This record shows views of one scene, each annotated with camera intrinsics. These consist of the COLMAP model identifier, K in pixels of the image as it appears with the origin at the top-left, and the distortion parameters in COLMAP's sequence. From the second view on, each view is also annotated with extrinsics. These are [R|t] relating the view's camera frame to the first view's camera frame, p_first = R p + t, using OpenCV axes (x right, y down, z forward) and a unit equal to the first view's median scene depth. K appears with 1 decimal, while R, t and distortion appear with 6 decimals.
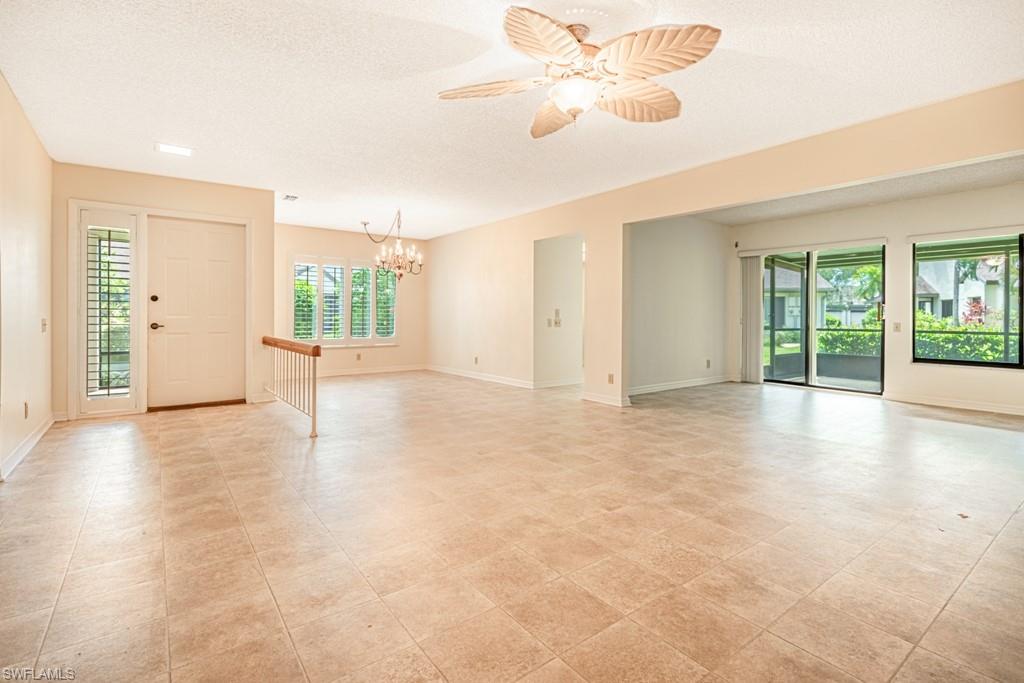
lens RADIAL K [[471.5, 0, 514.2], [0, 471.5, 318.7], [0, 0, 1]] dist [0.008549, -0.002478]
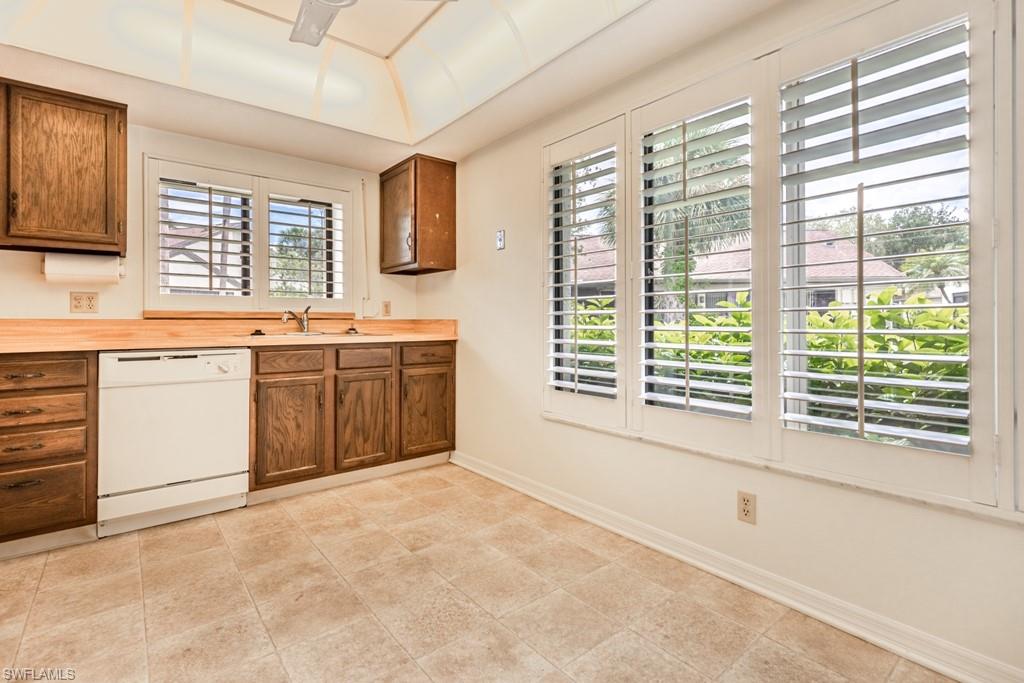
lens RADIAL K [[471.5, 0, 520.6], [0, 471.5, 320.8], [0, 0, 1]] dist [0.008549, -0.002478]
pose [[0.998526, -0.005300, 0.054024, 0.485694], [0.005943, 0.999913, -0.011749, 0.003953], [-0.053957, 0.012053, 0.998471, 0.187091]]
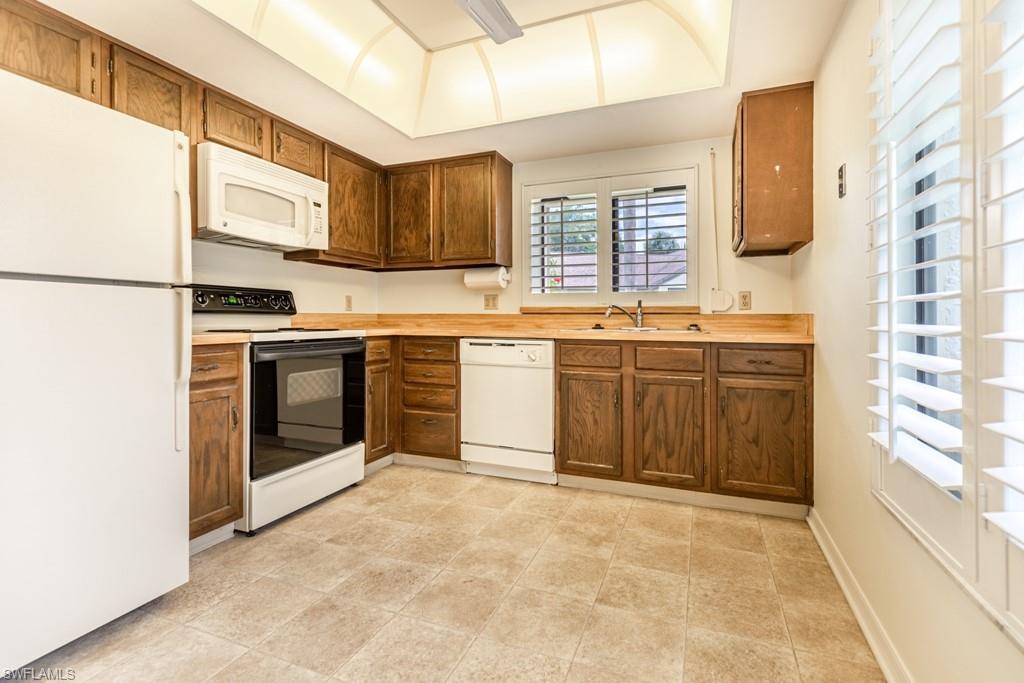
lens RADIAL K [[471.5, 0, 517.5], [0, 471.5, 315.5], [0, 0, 1]] dist [0.008549, -0.002478]
pose [[0.536032, -0.002971, -0.844192, 0.992937], [-0.009148, 0.999915, -0.009328, -0.001722], [0.844148, 0.012723, 0.535959, 0.730419]]
